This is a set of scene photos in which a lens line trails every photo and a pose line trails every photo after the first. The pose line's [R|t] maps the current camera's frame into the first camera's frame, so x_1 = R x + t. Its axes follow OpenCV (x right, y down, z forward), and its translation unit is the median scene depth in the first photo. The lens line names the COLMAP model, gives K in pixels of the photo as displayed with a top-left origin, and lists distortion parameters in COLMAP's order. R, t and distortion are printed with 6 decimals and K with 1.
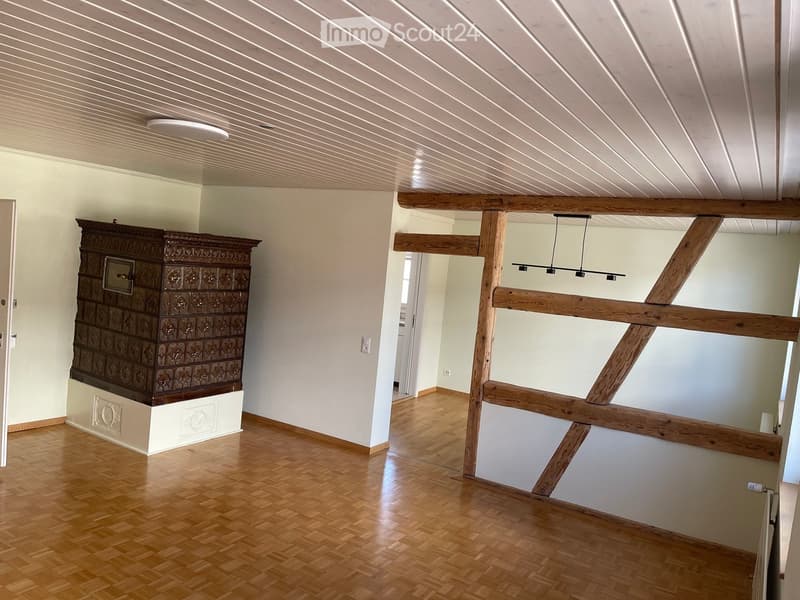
lens RADIAL K [[605.0, 0, 403.1], [0, 605.0, 298.5], [0, 0, 1]] dist [0.039423, -0.036309]
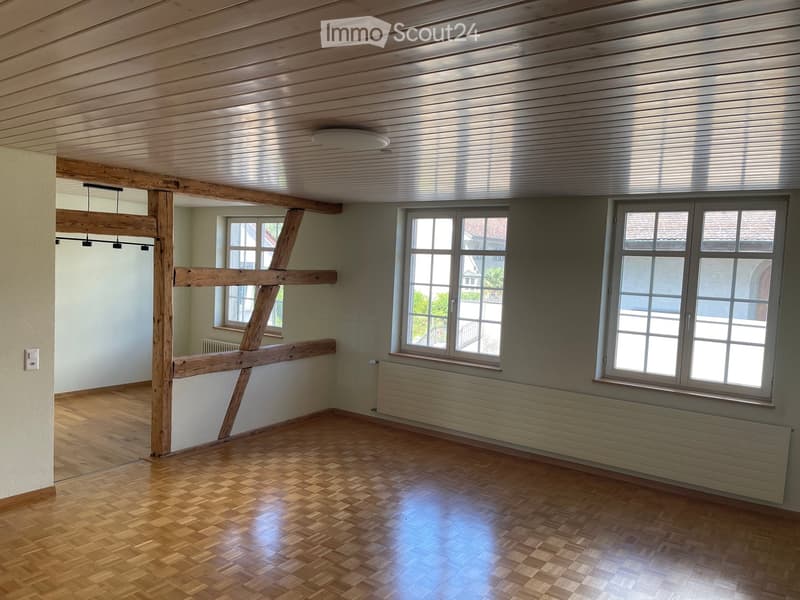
lens RADIAL K [[605.0, 0, 405.2], [0, 605.0, 301.9], [0, 0, 1]] dist [0.039423, -0.036309]
pose [[0.042613, -0.147625, 0.988125, -0.815210], [0.022136, 0.988920, 0.146789, -0.098422], [-0.998846, 0.015618, 0.045409, 0.531758]]
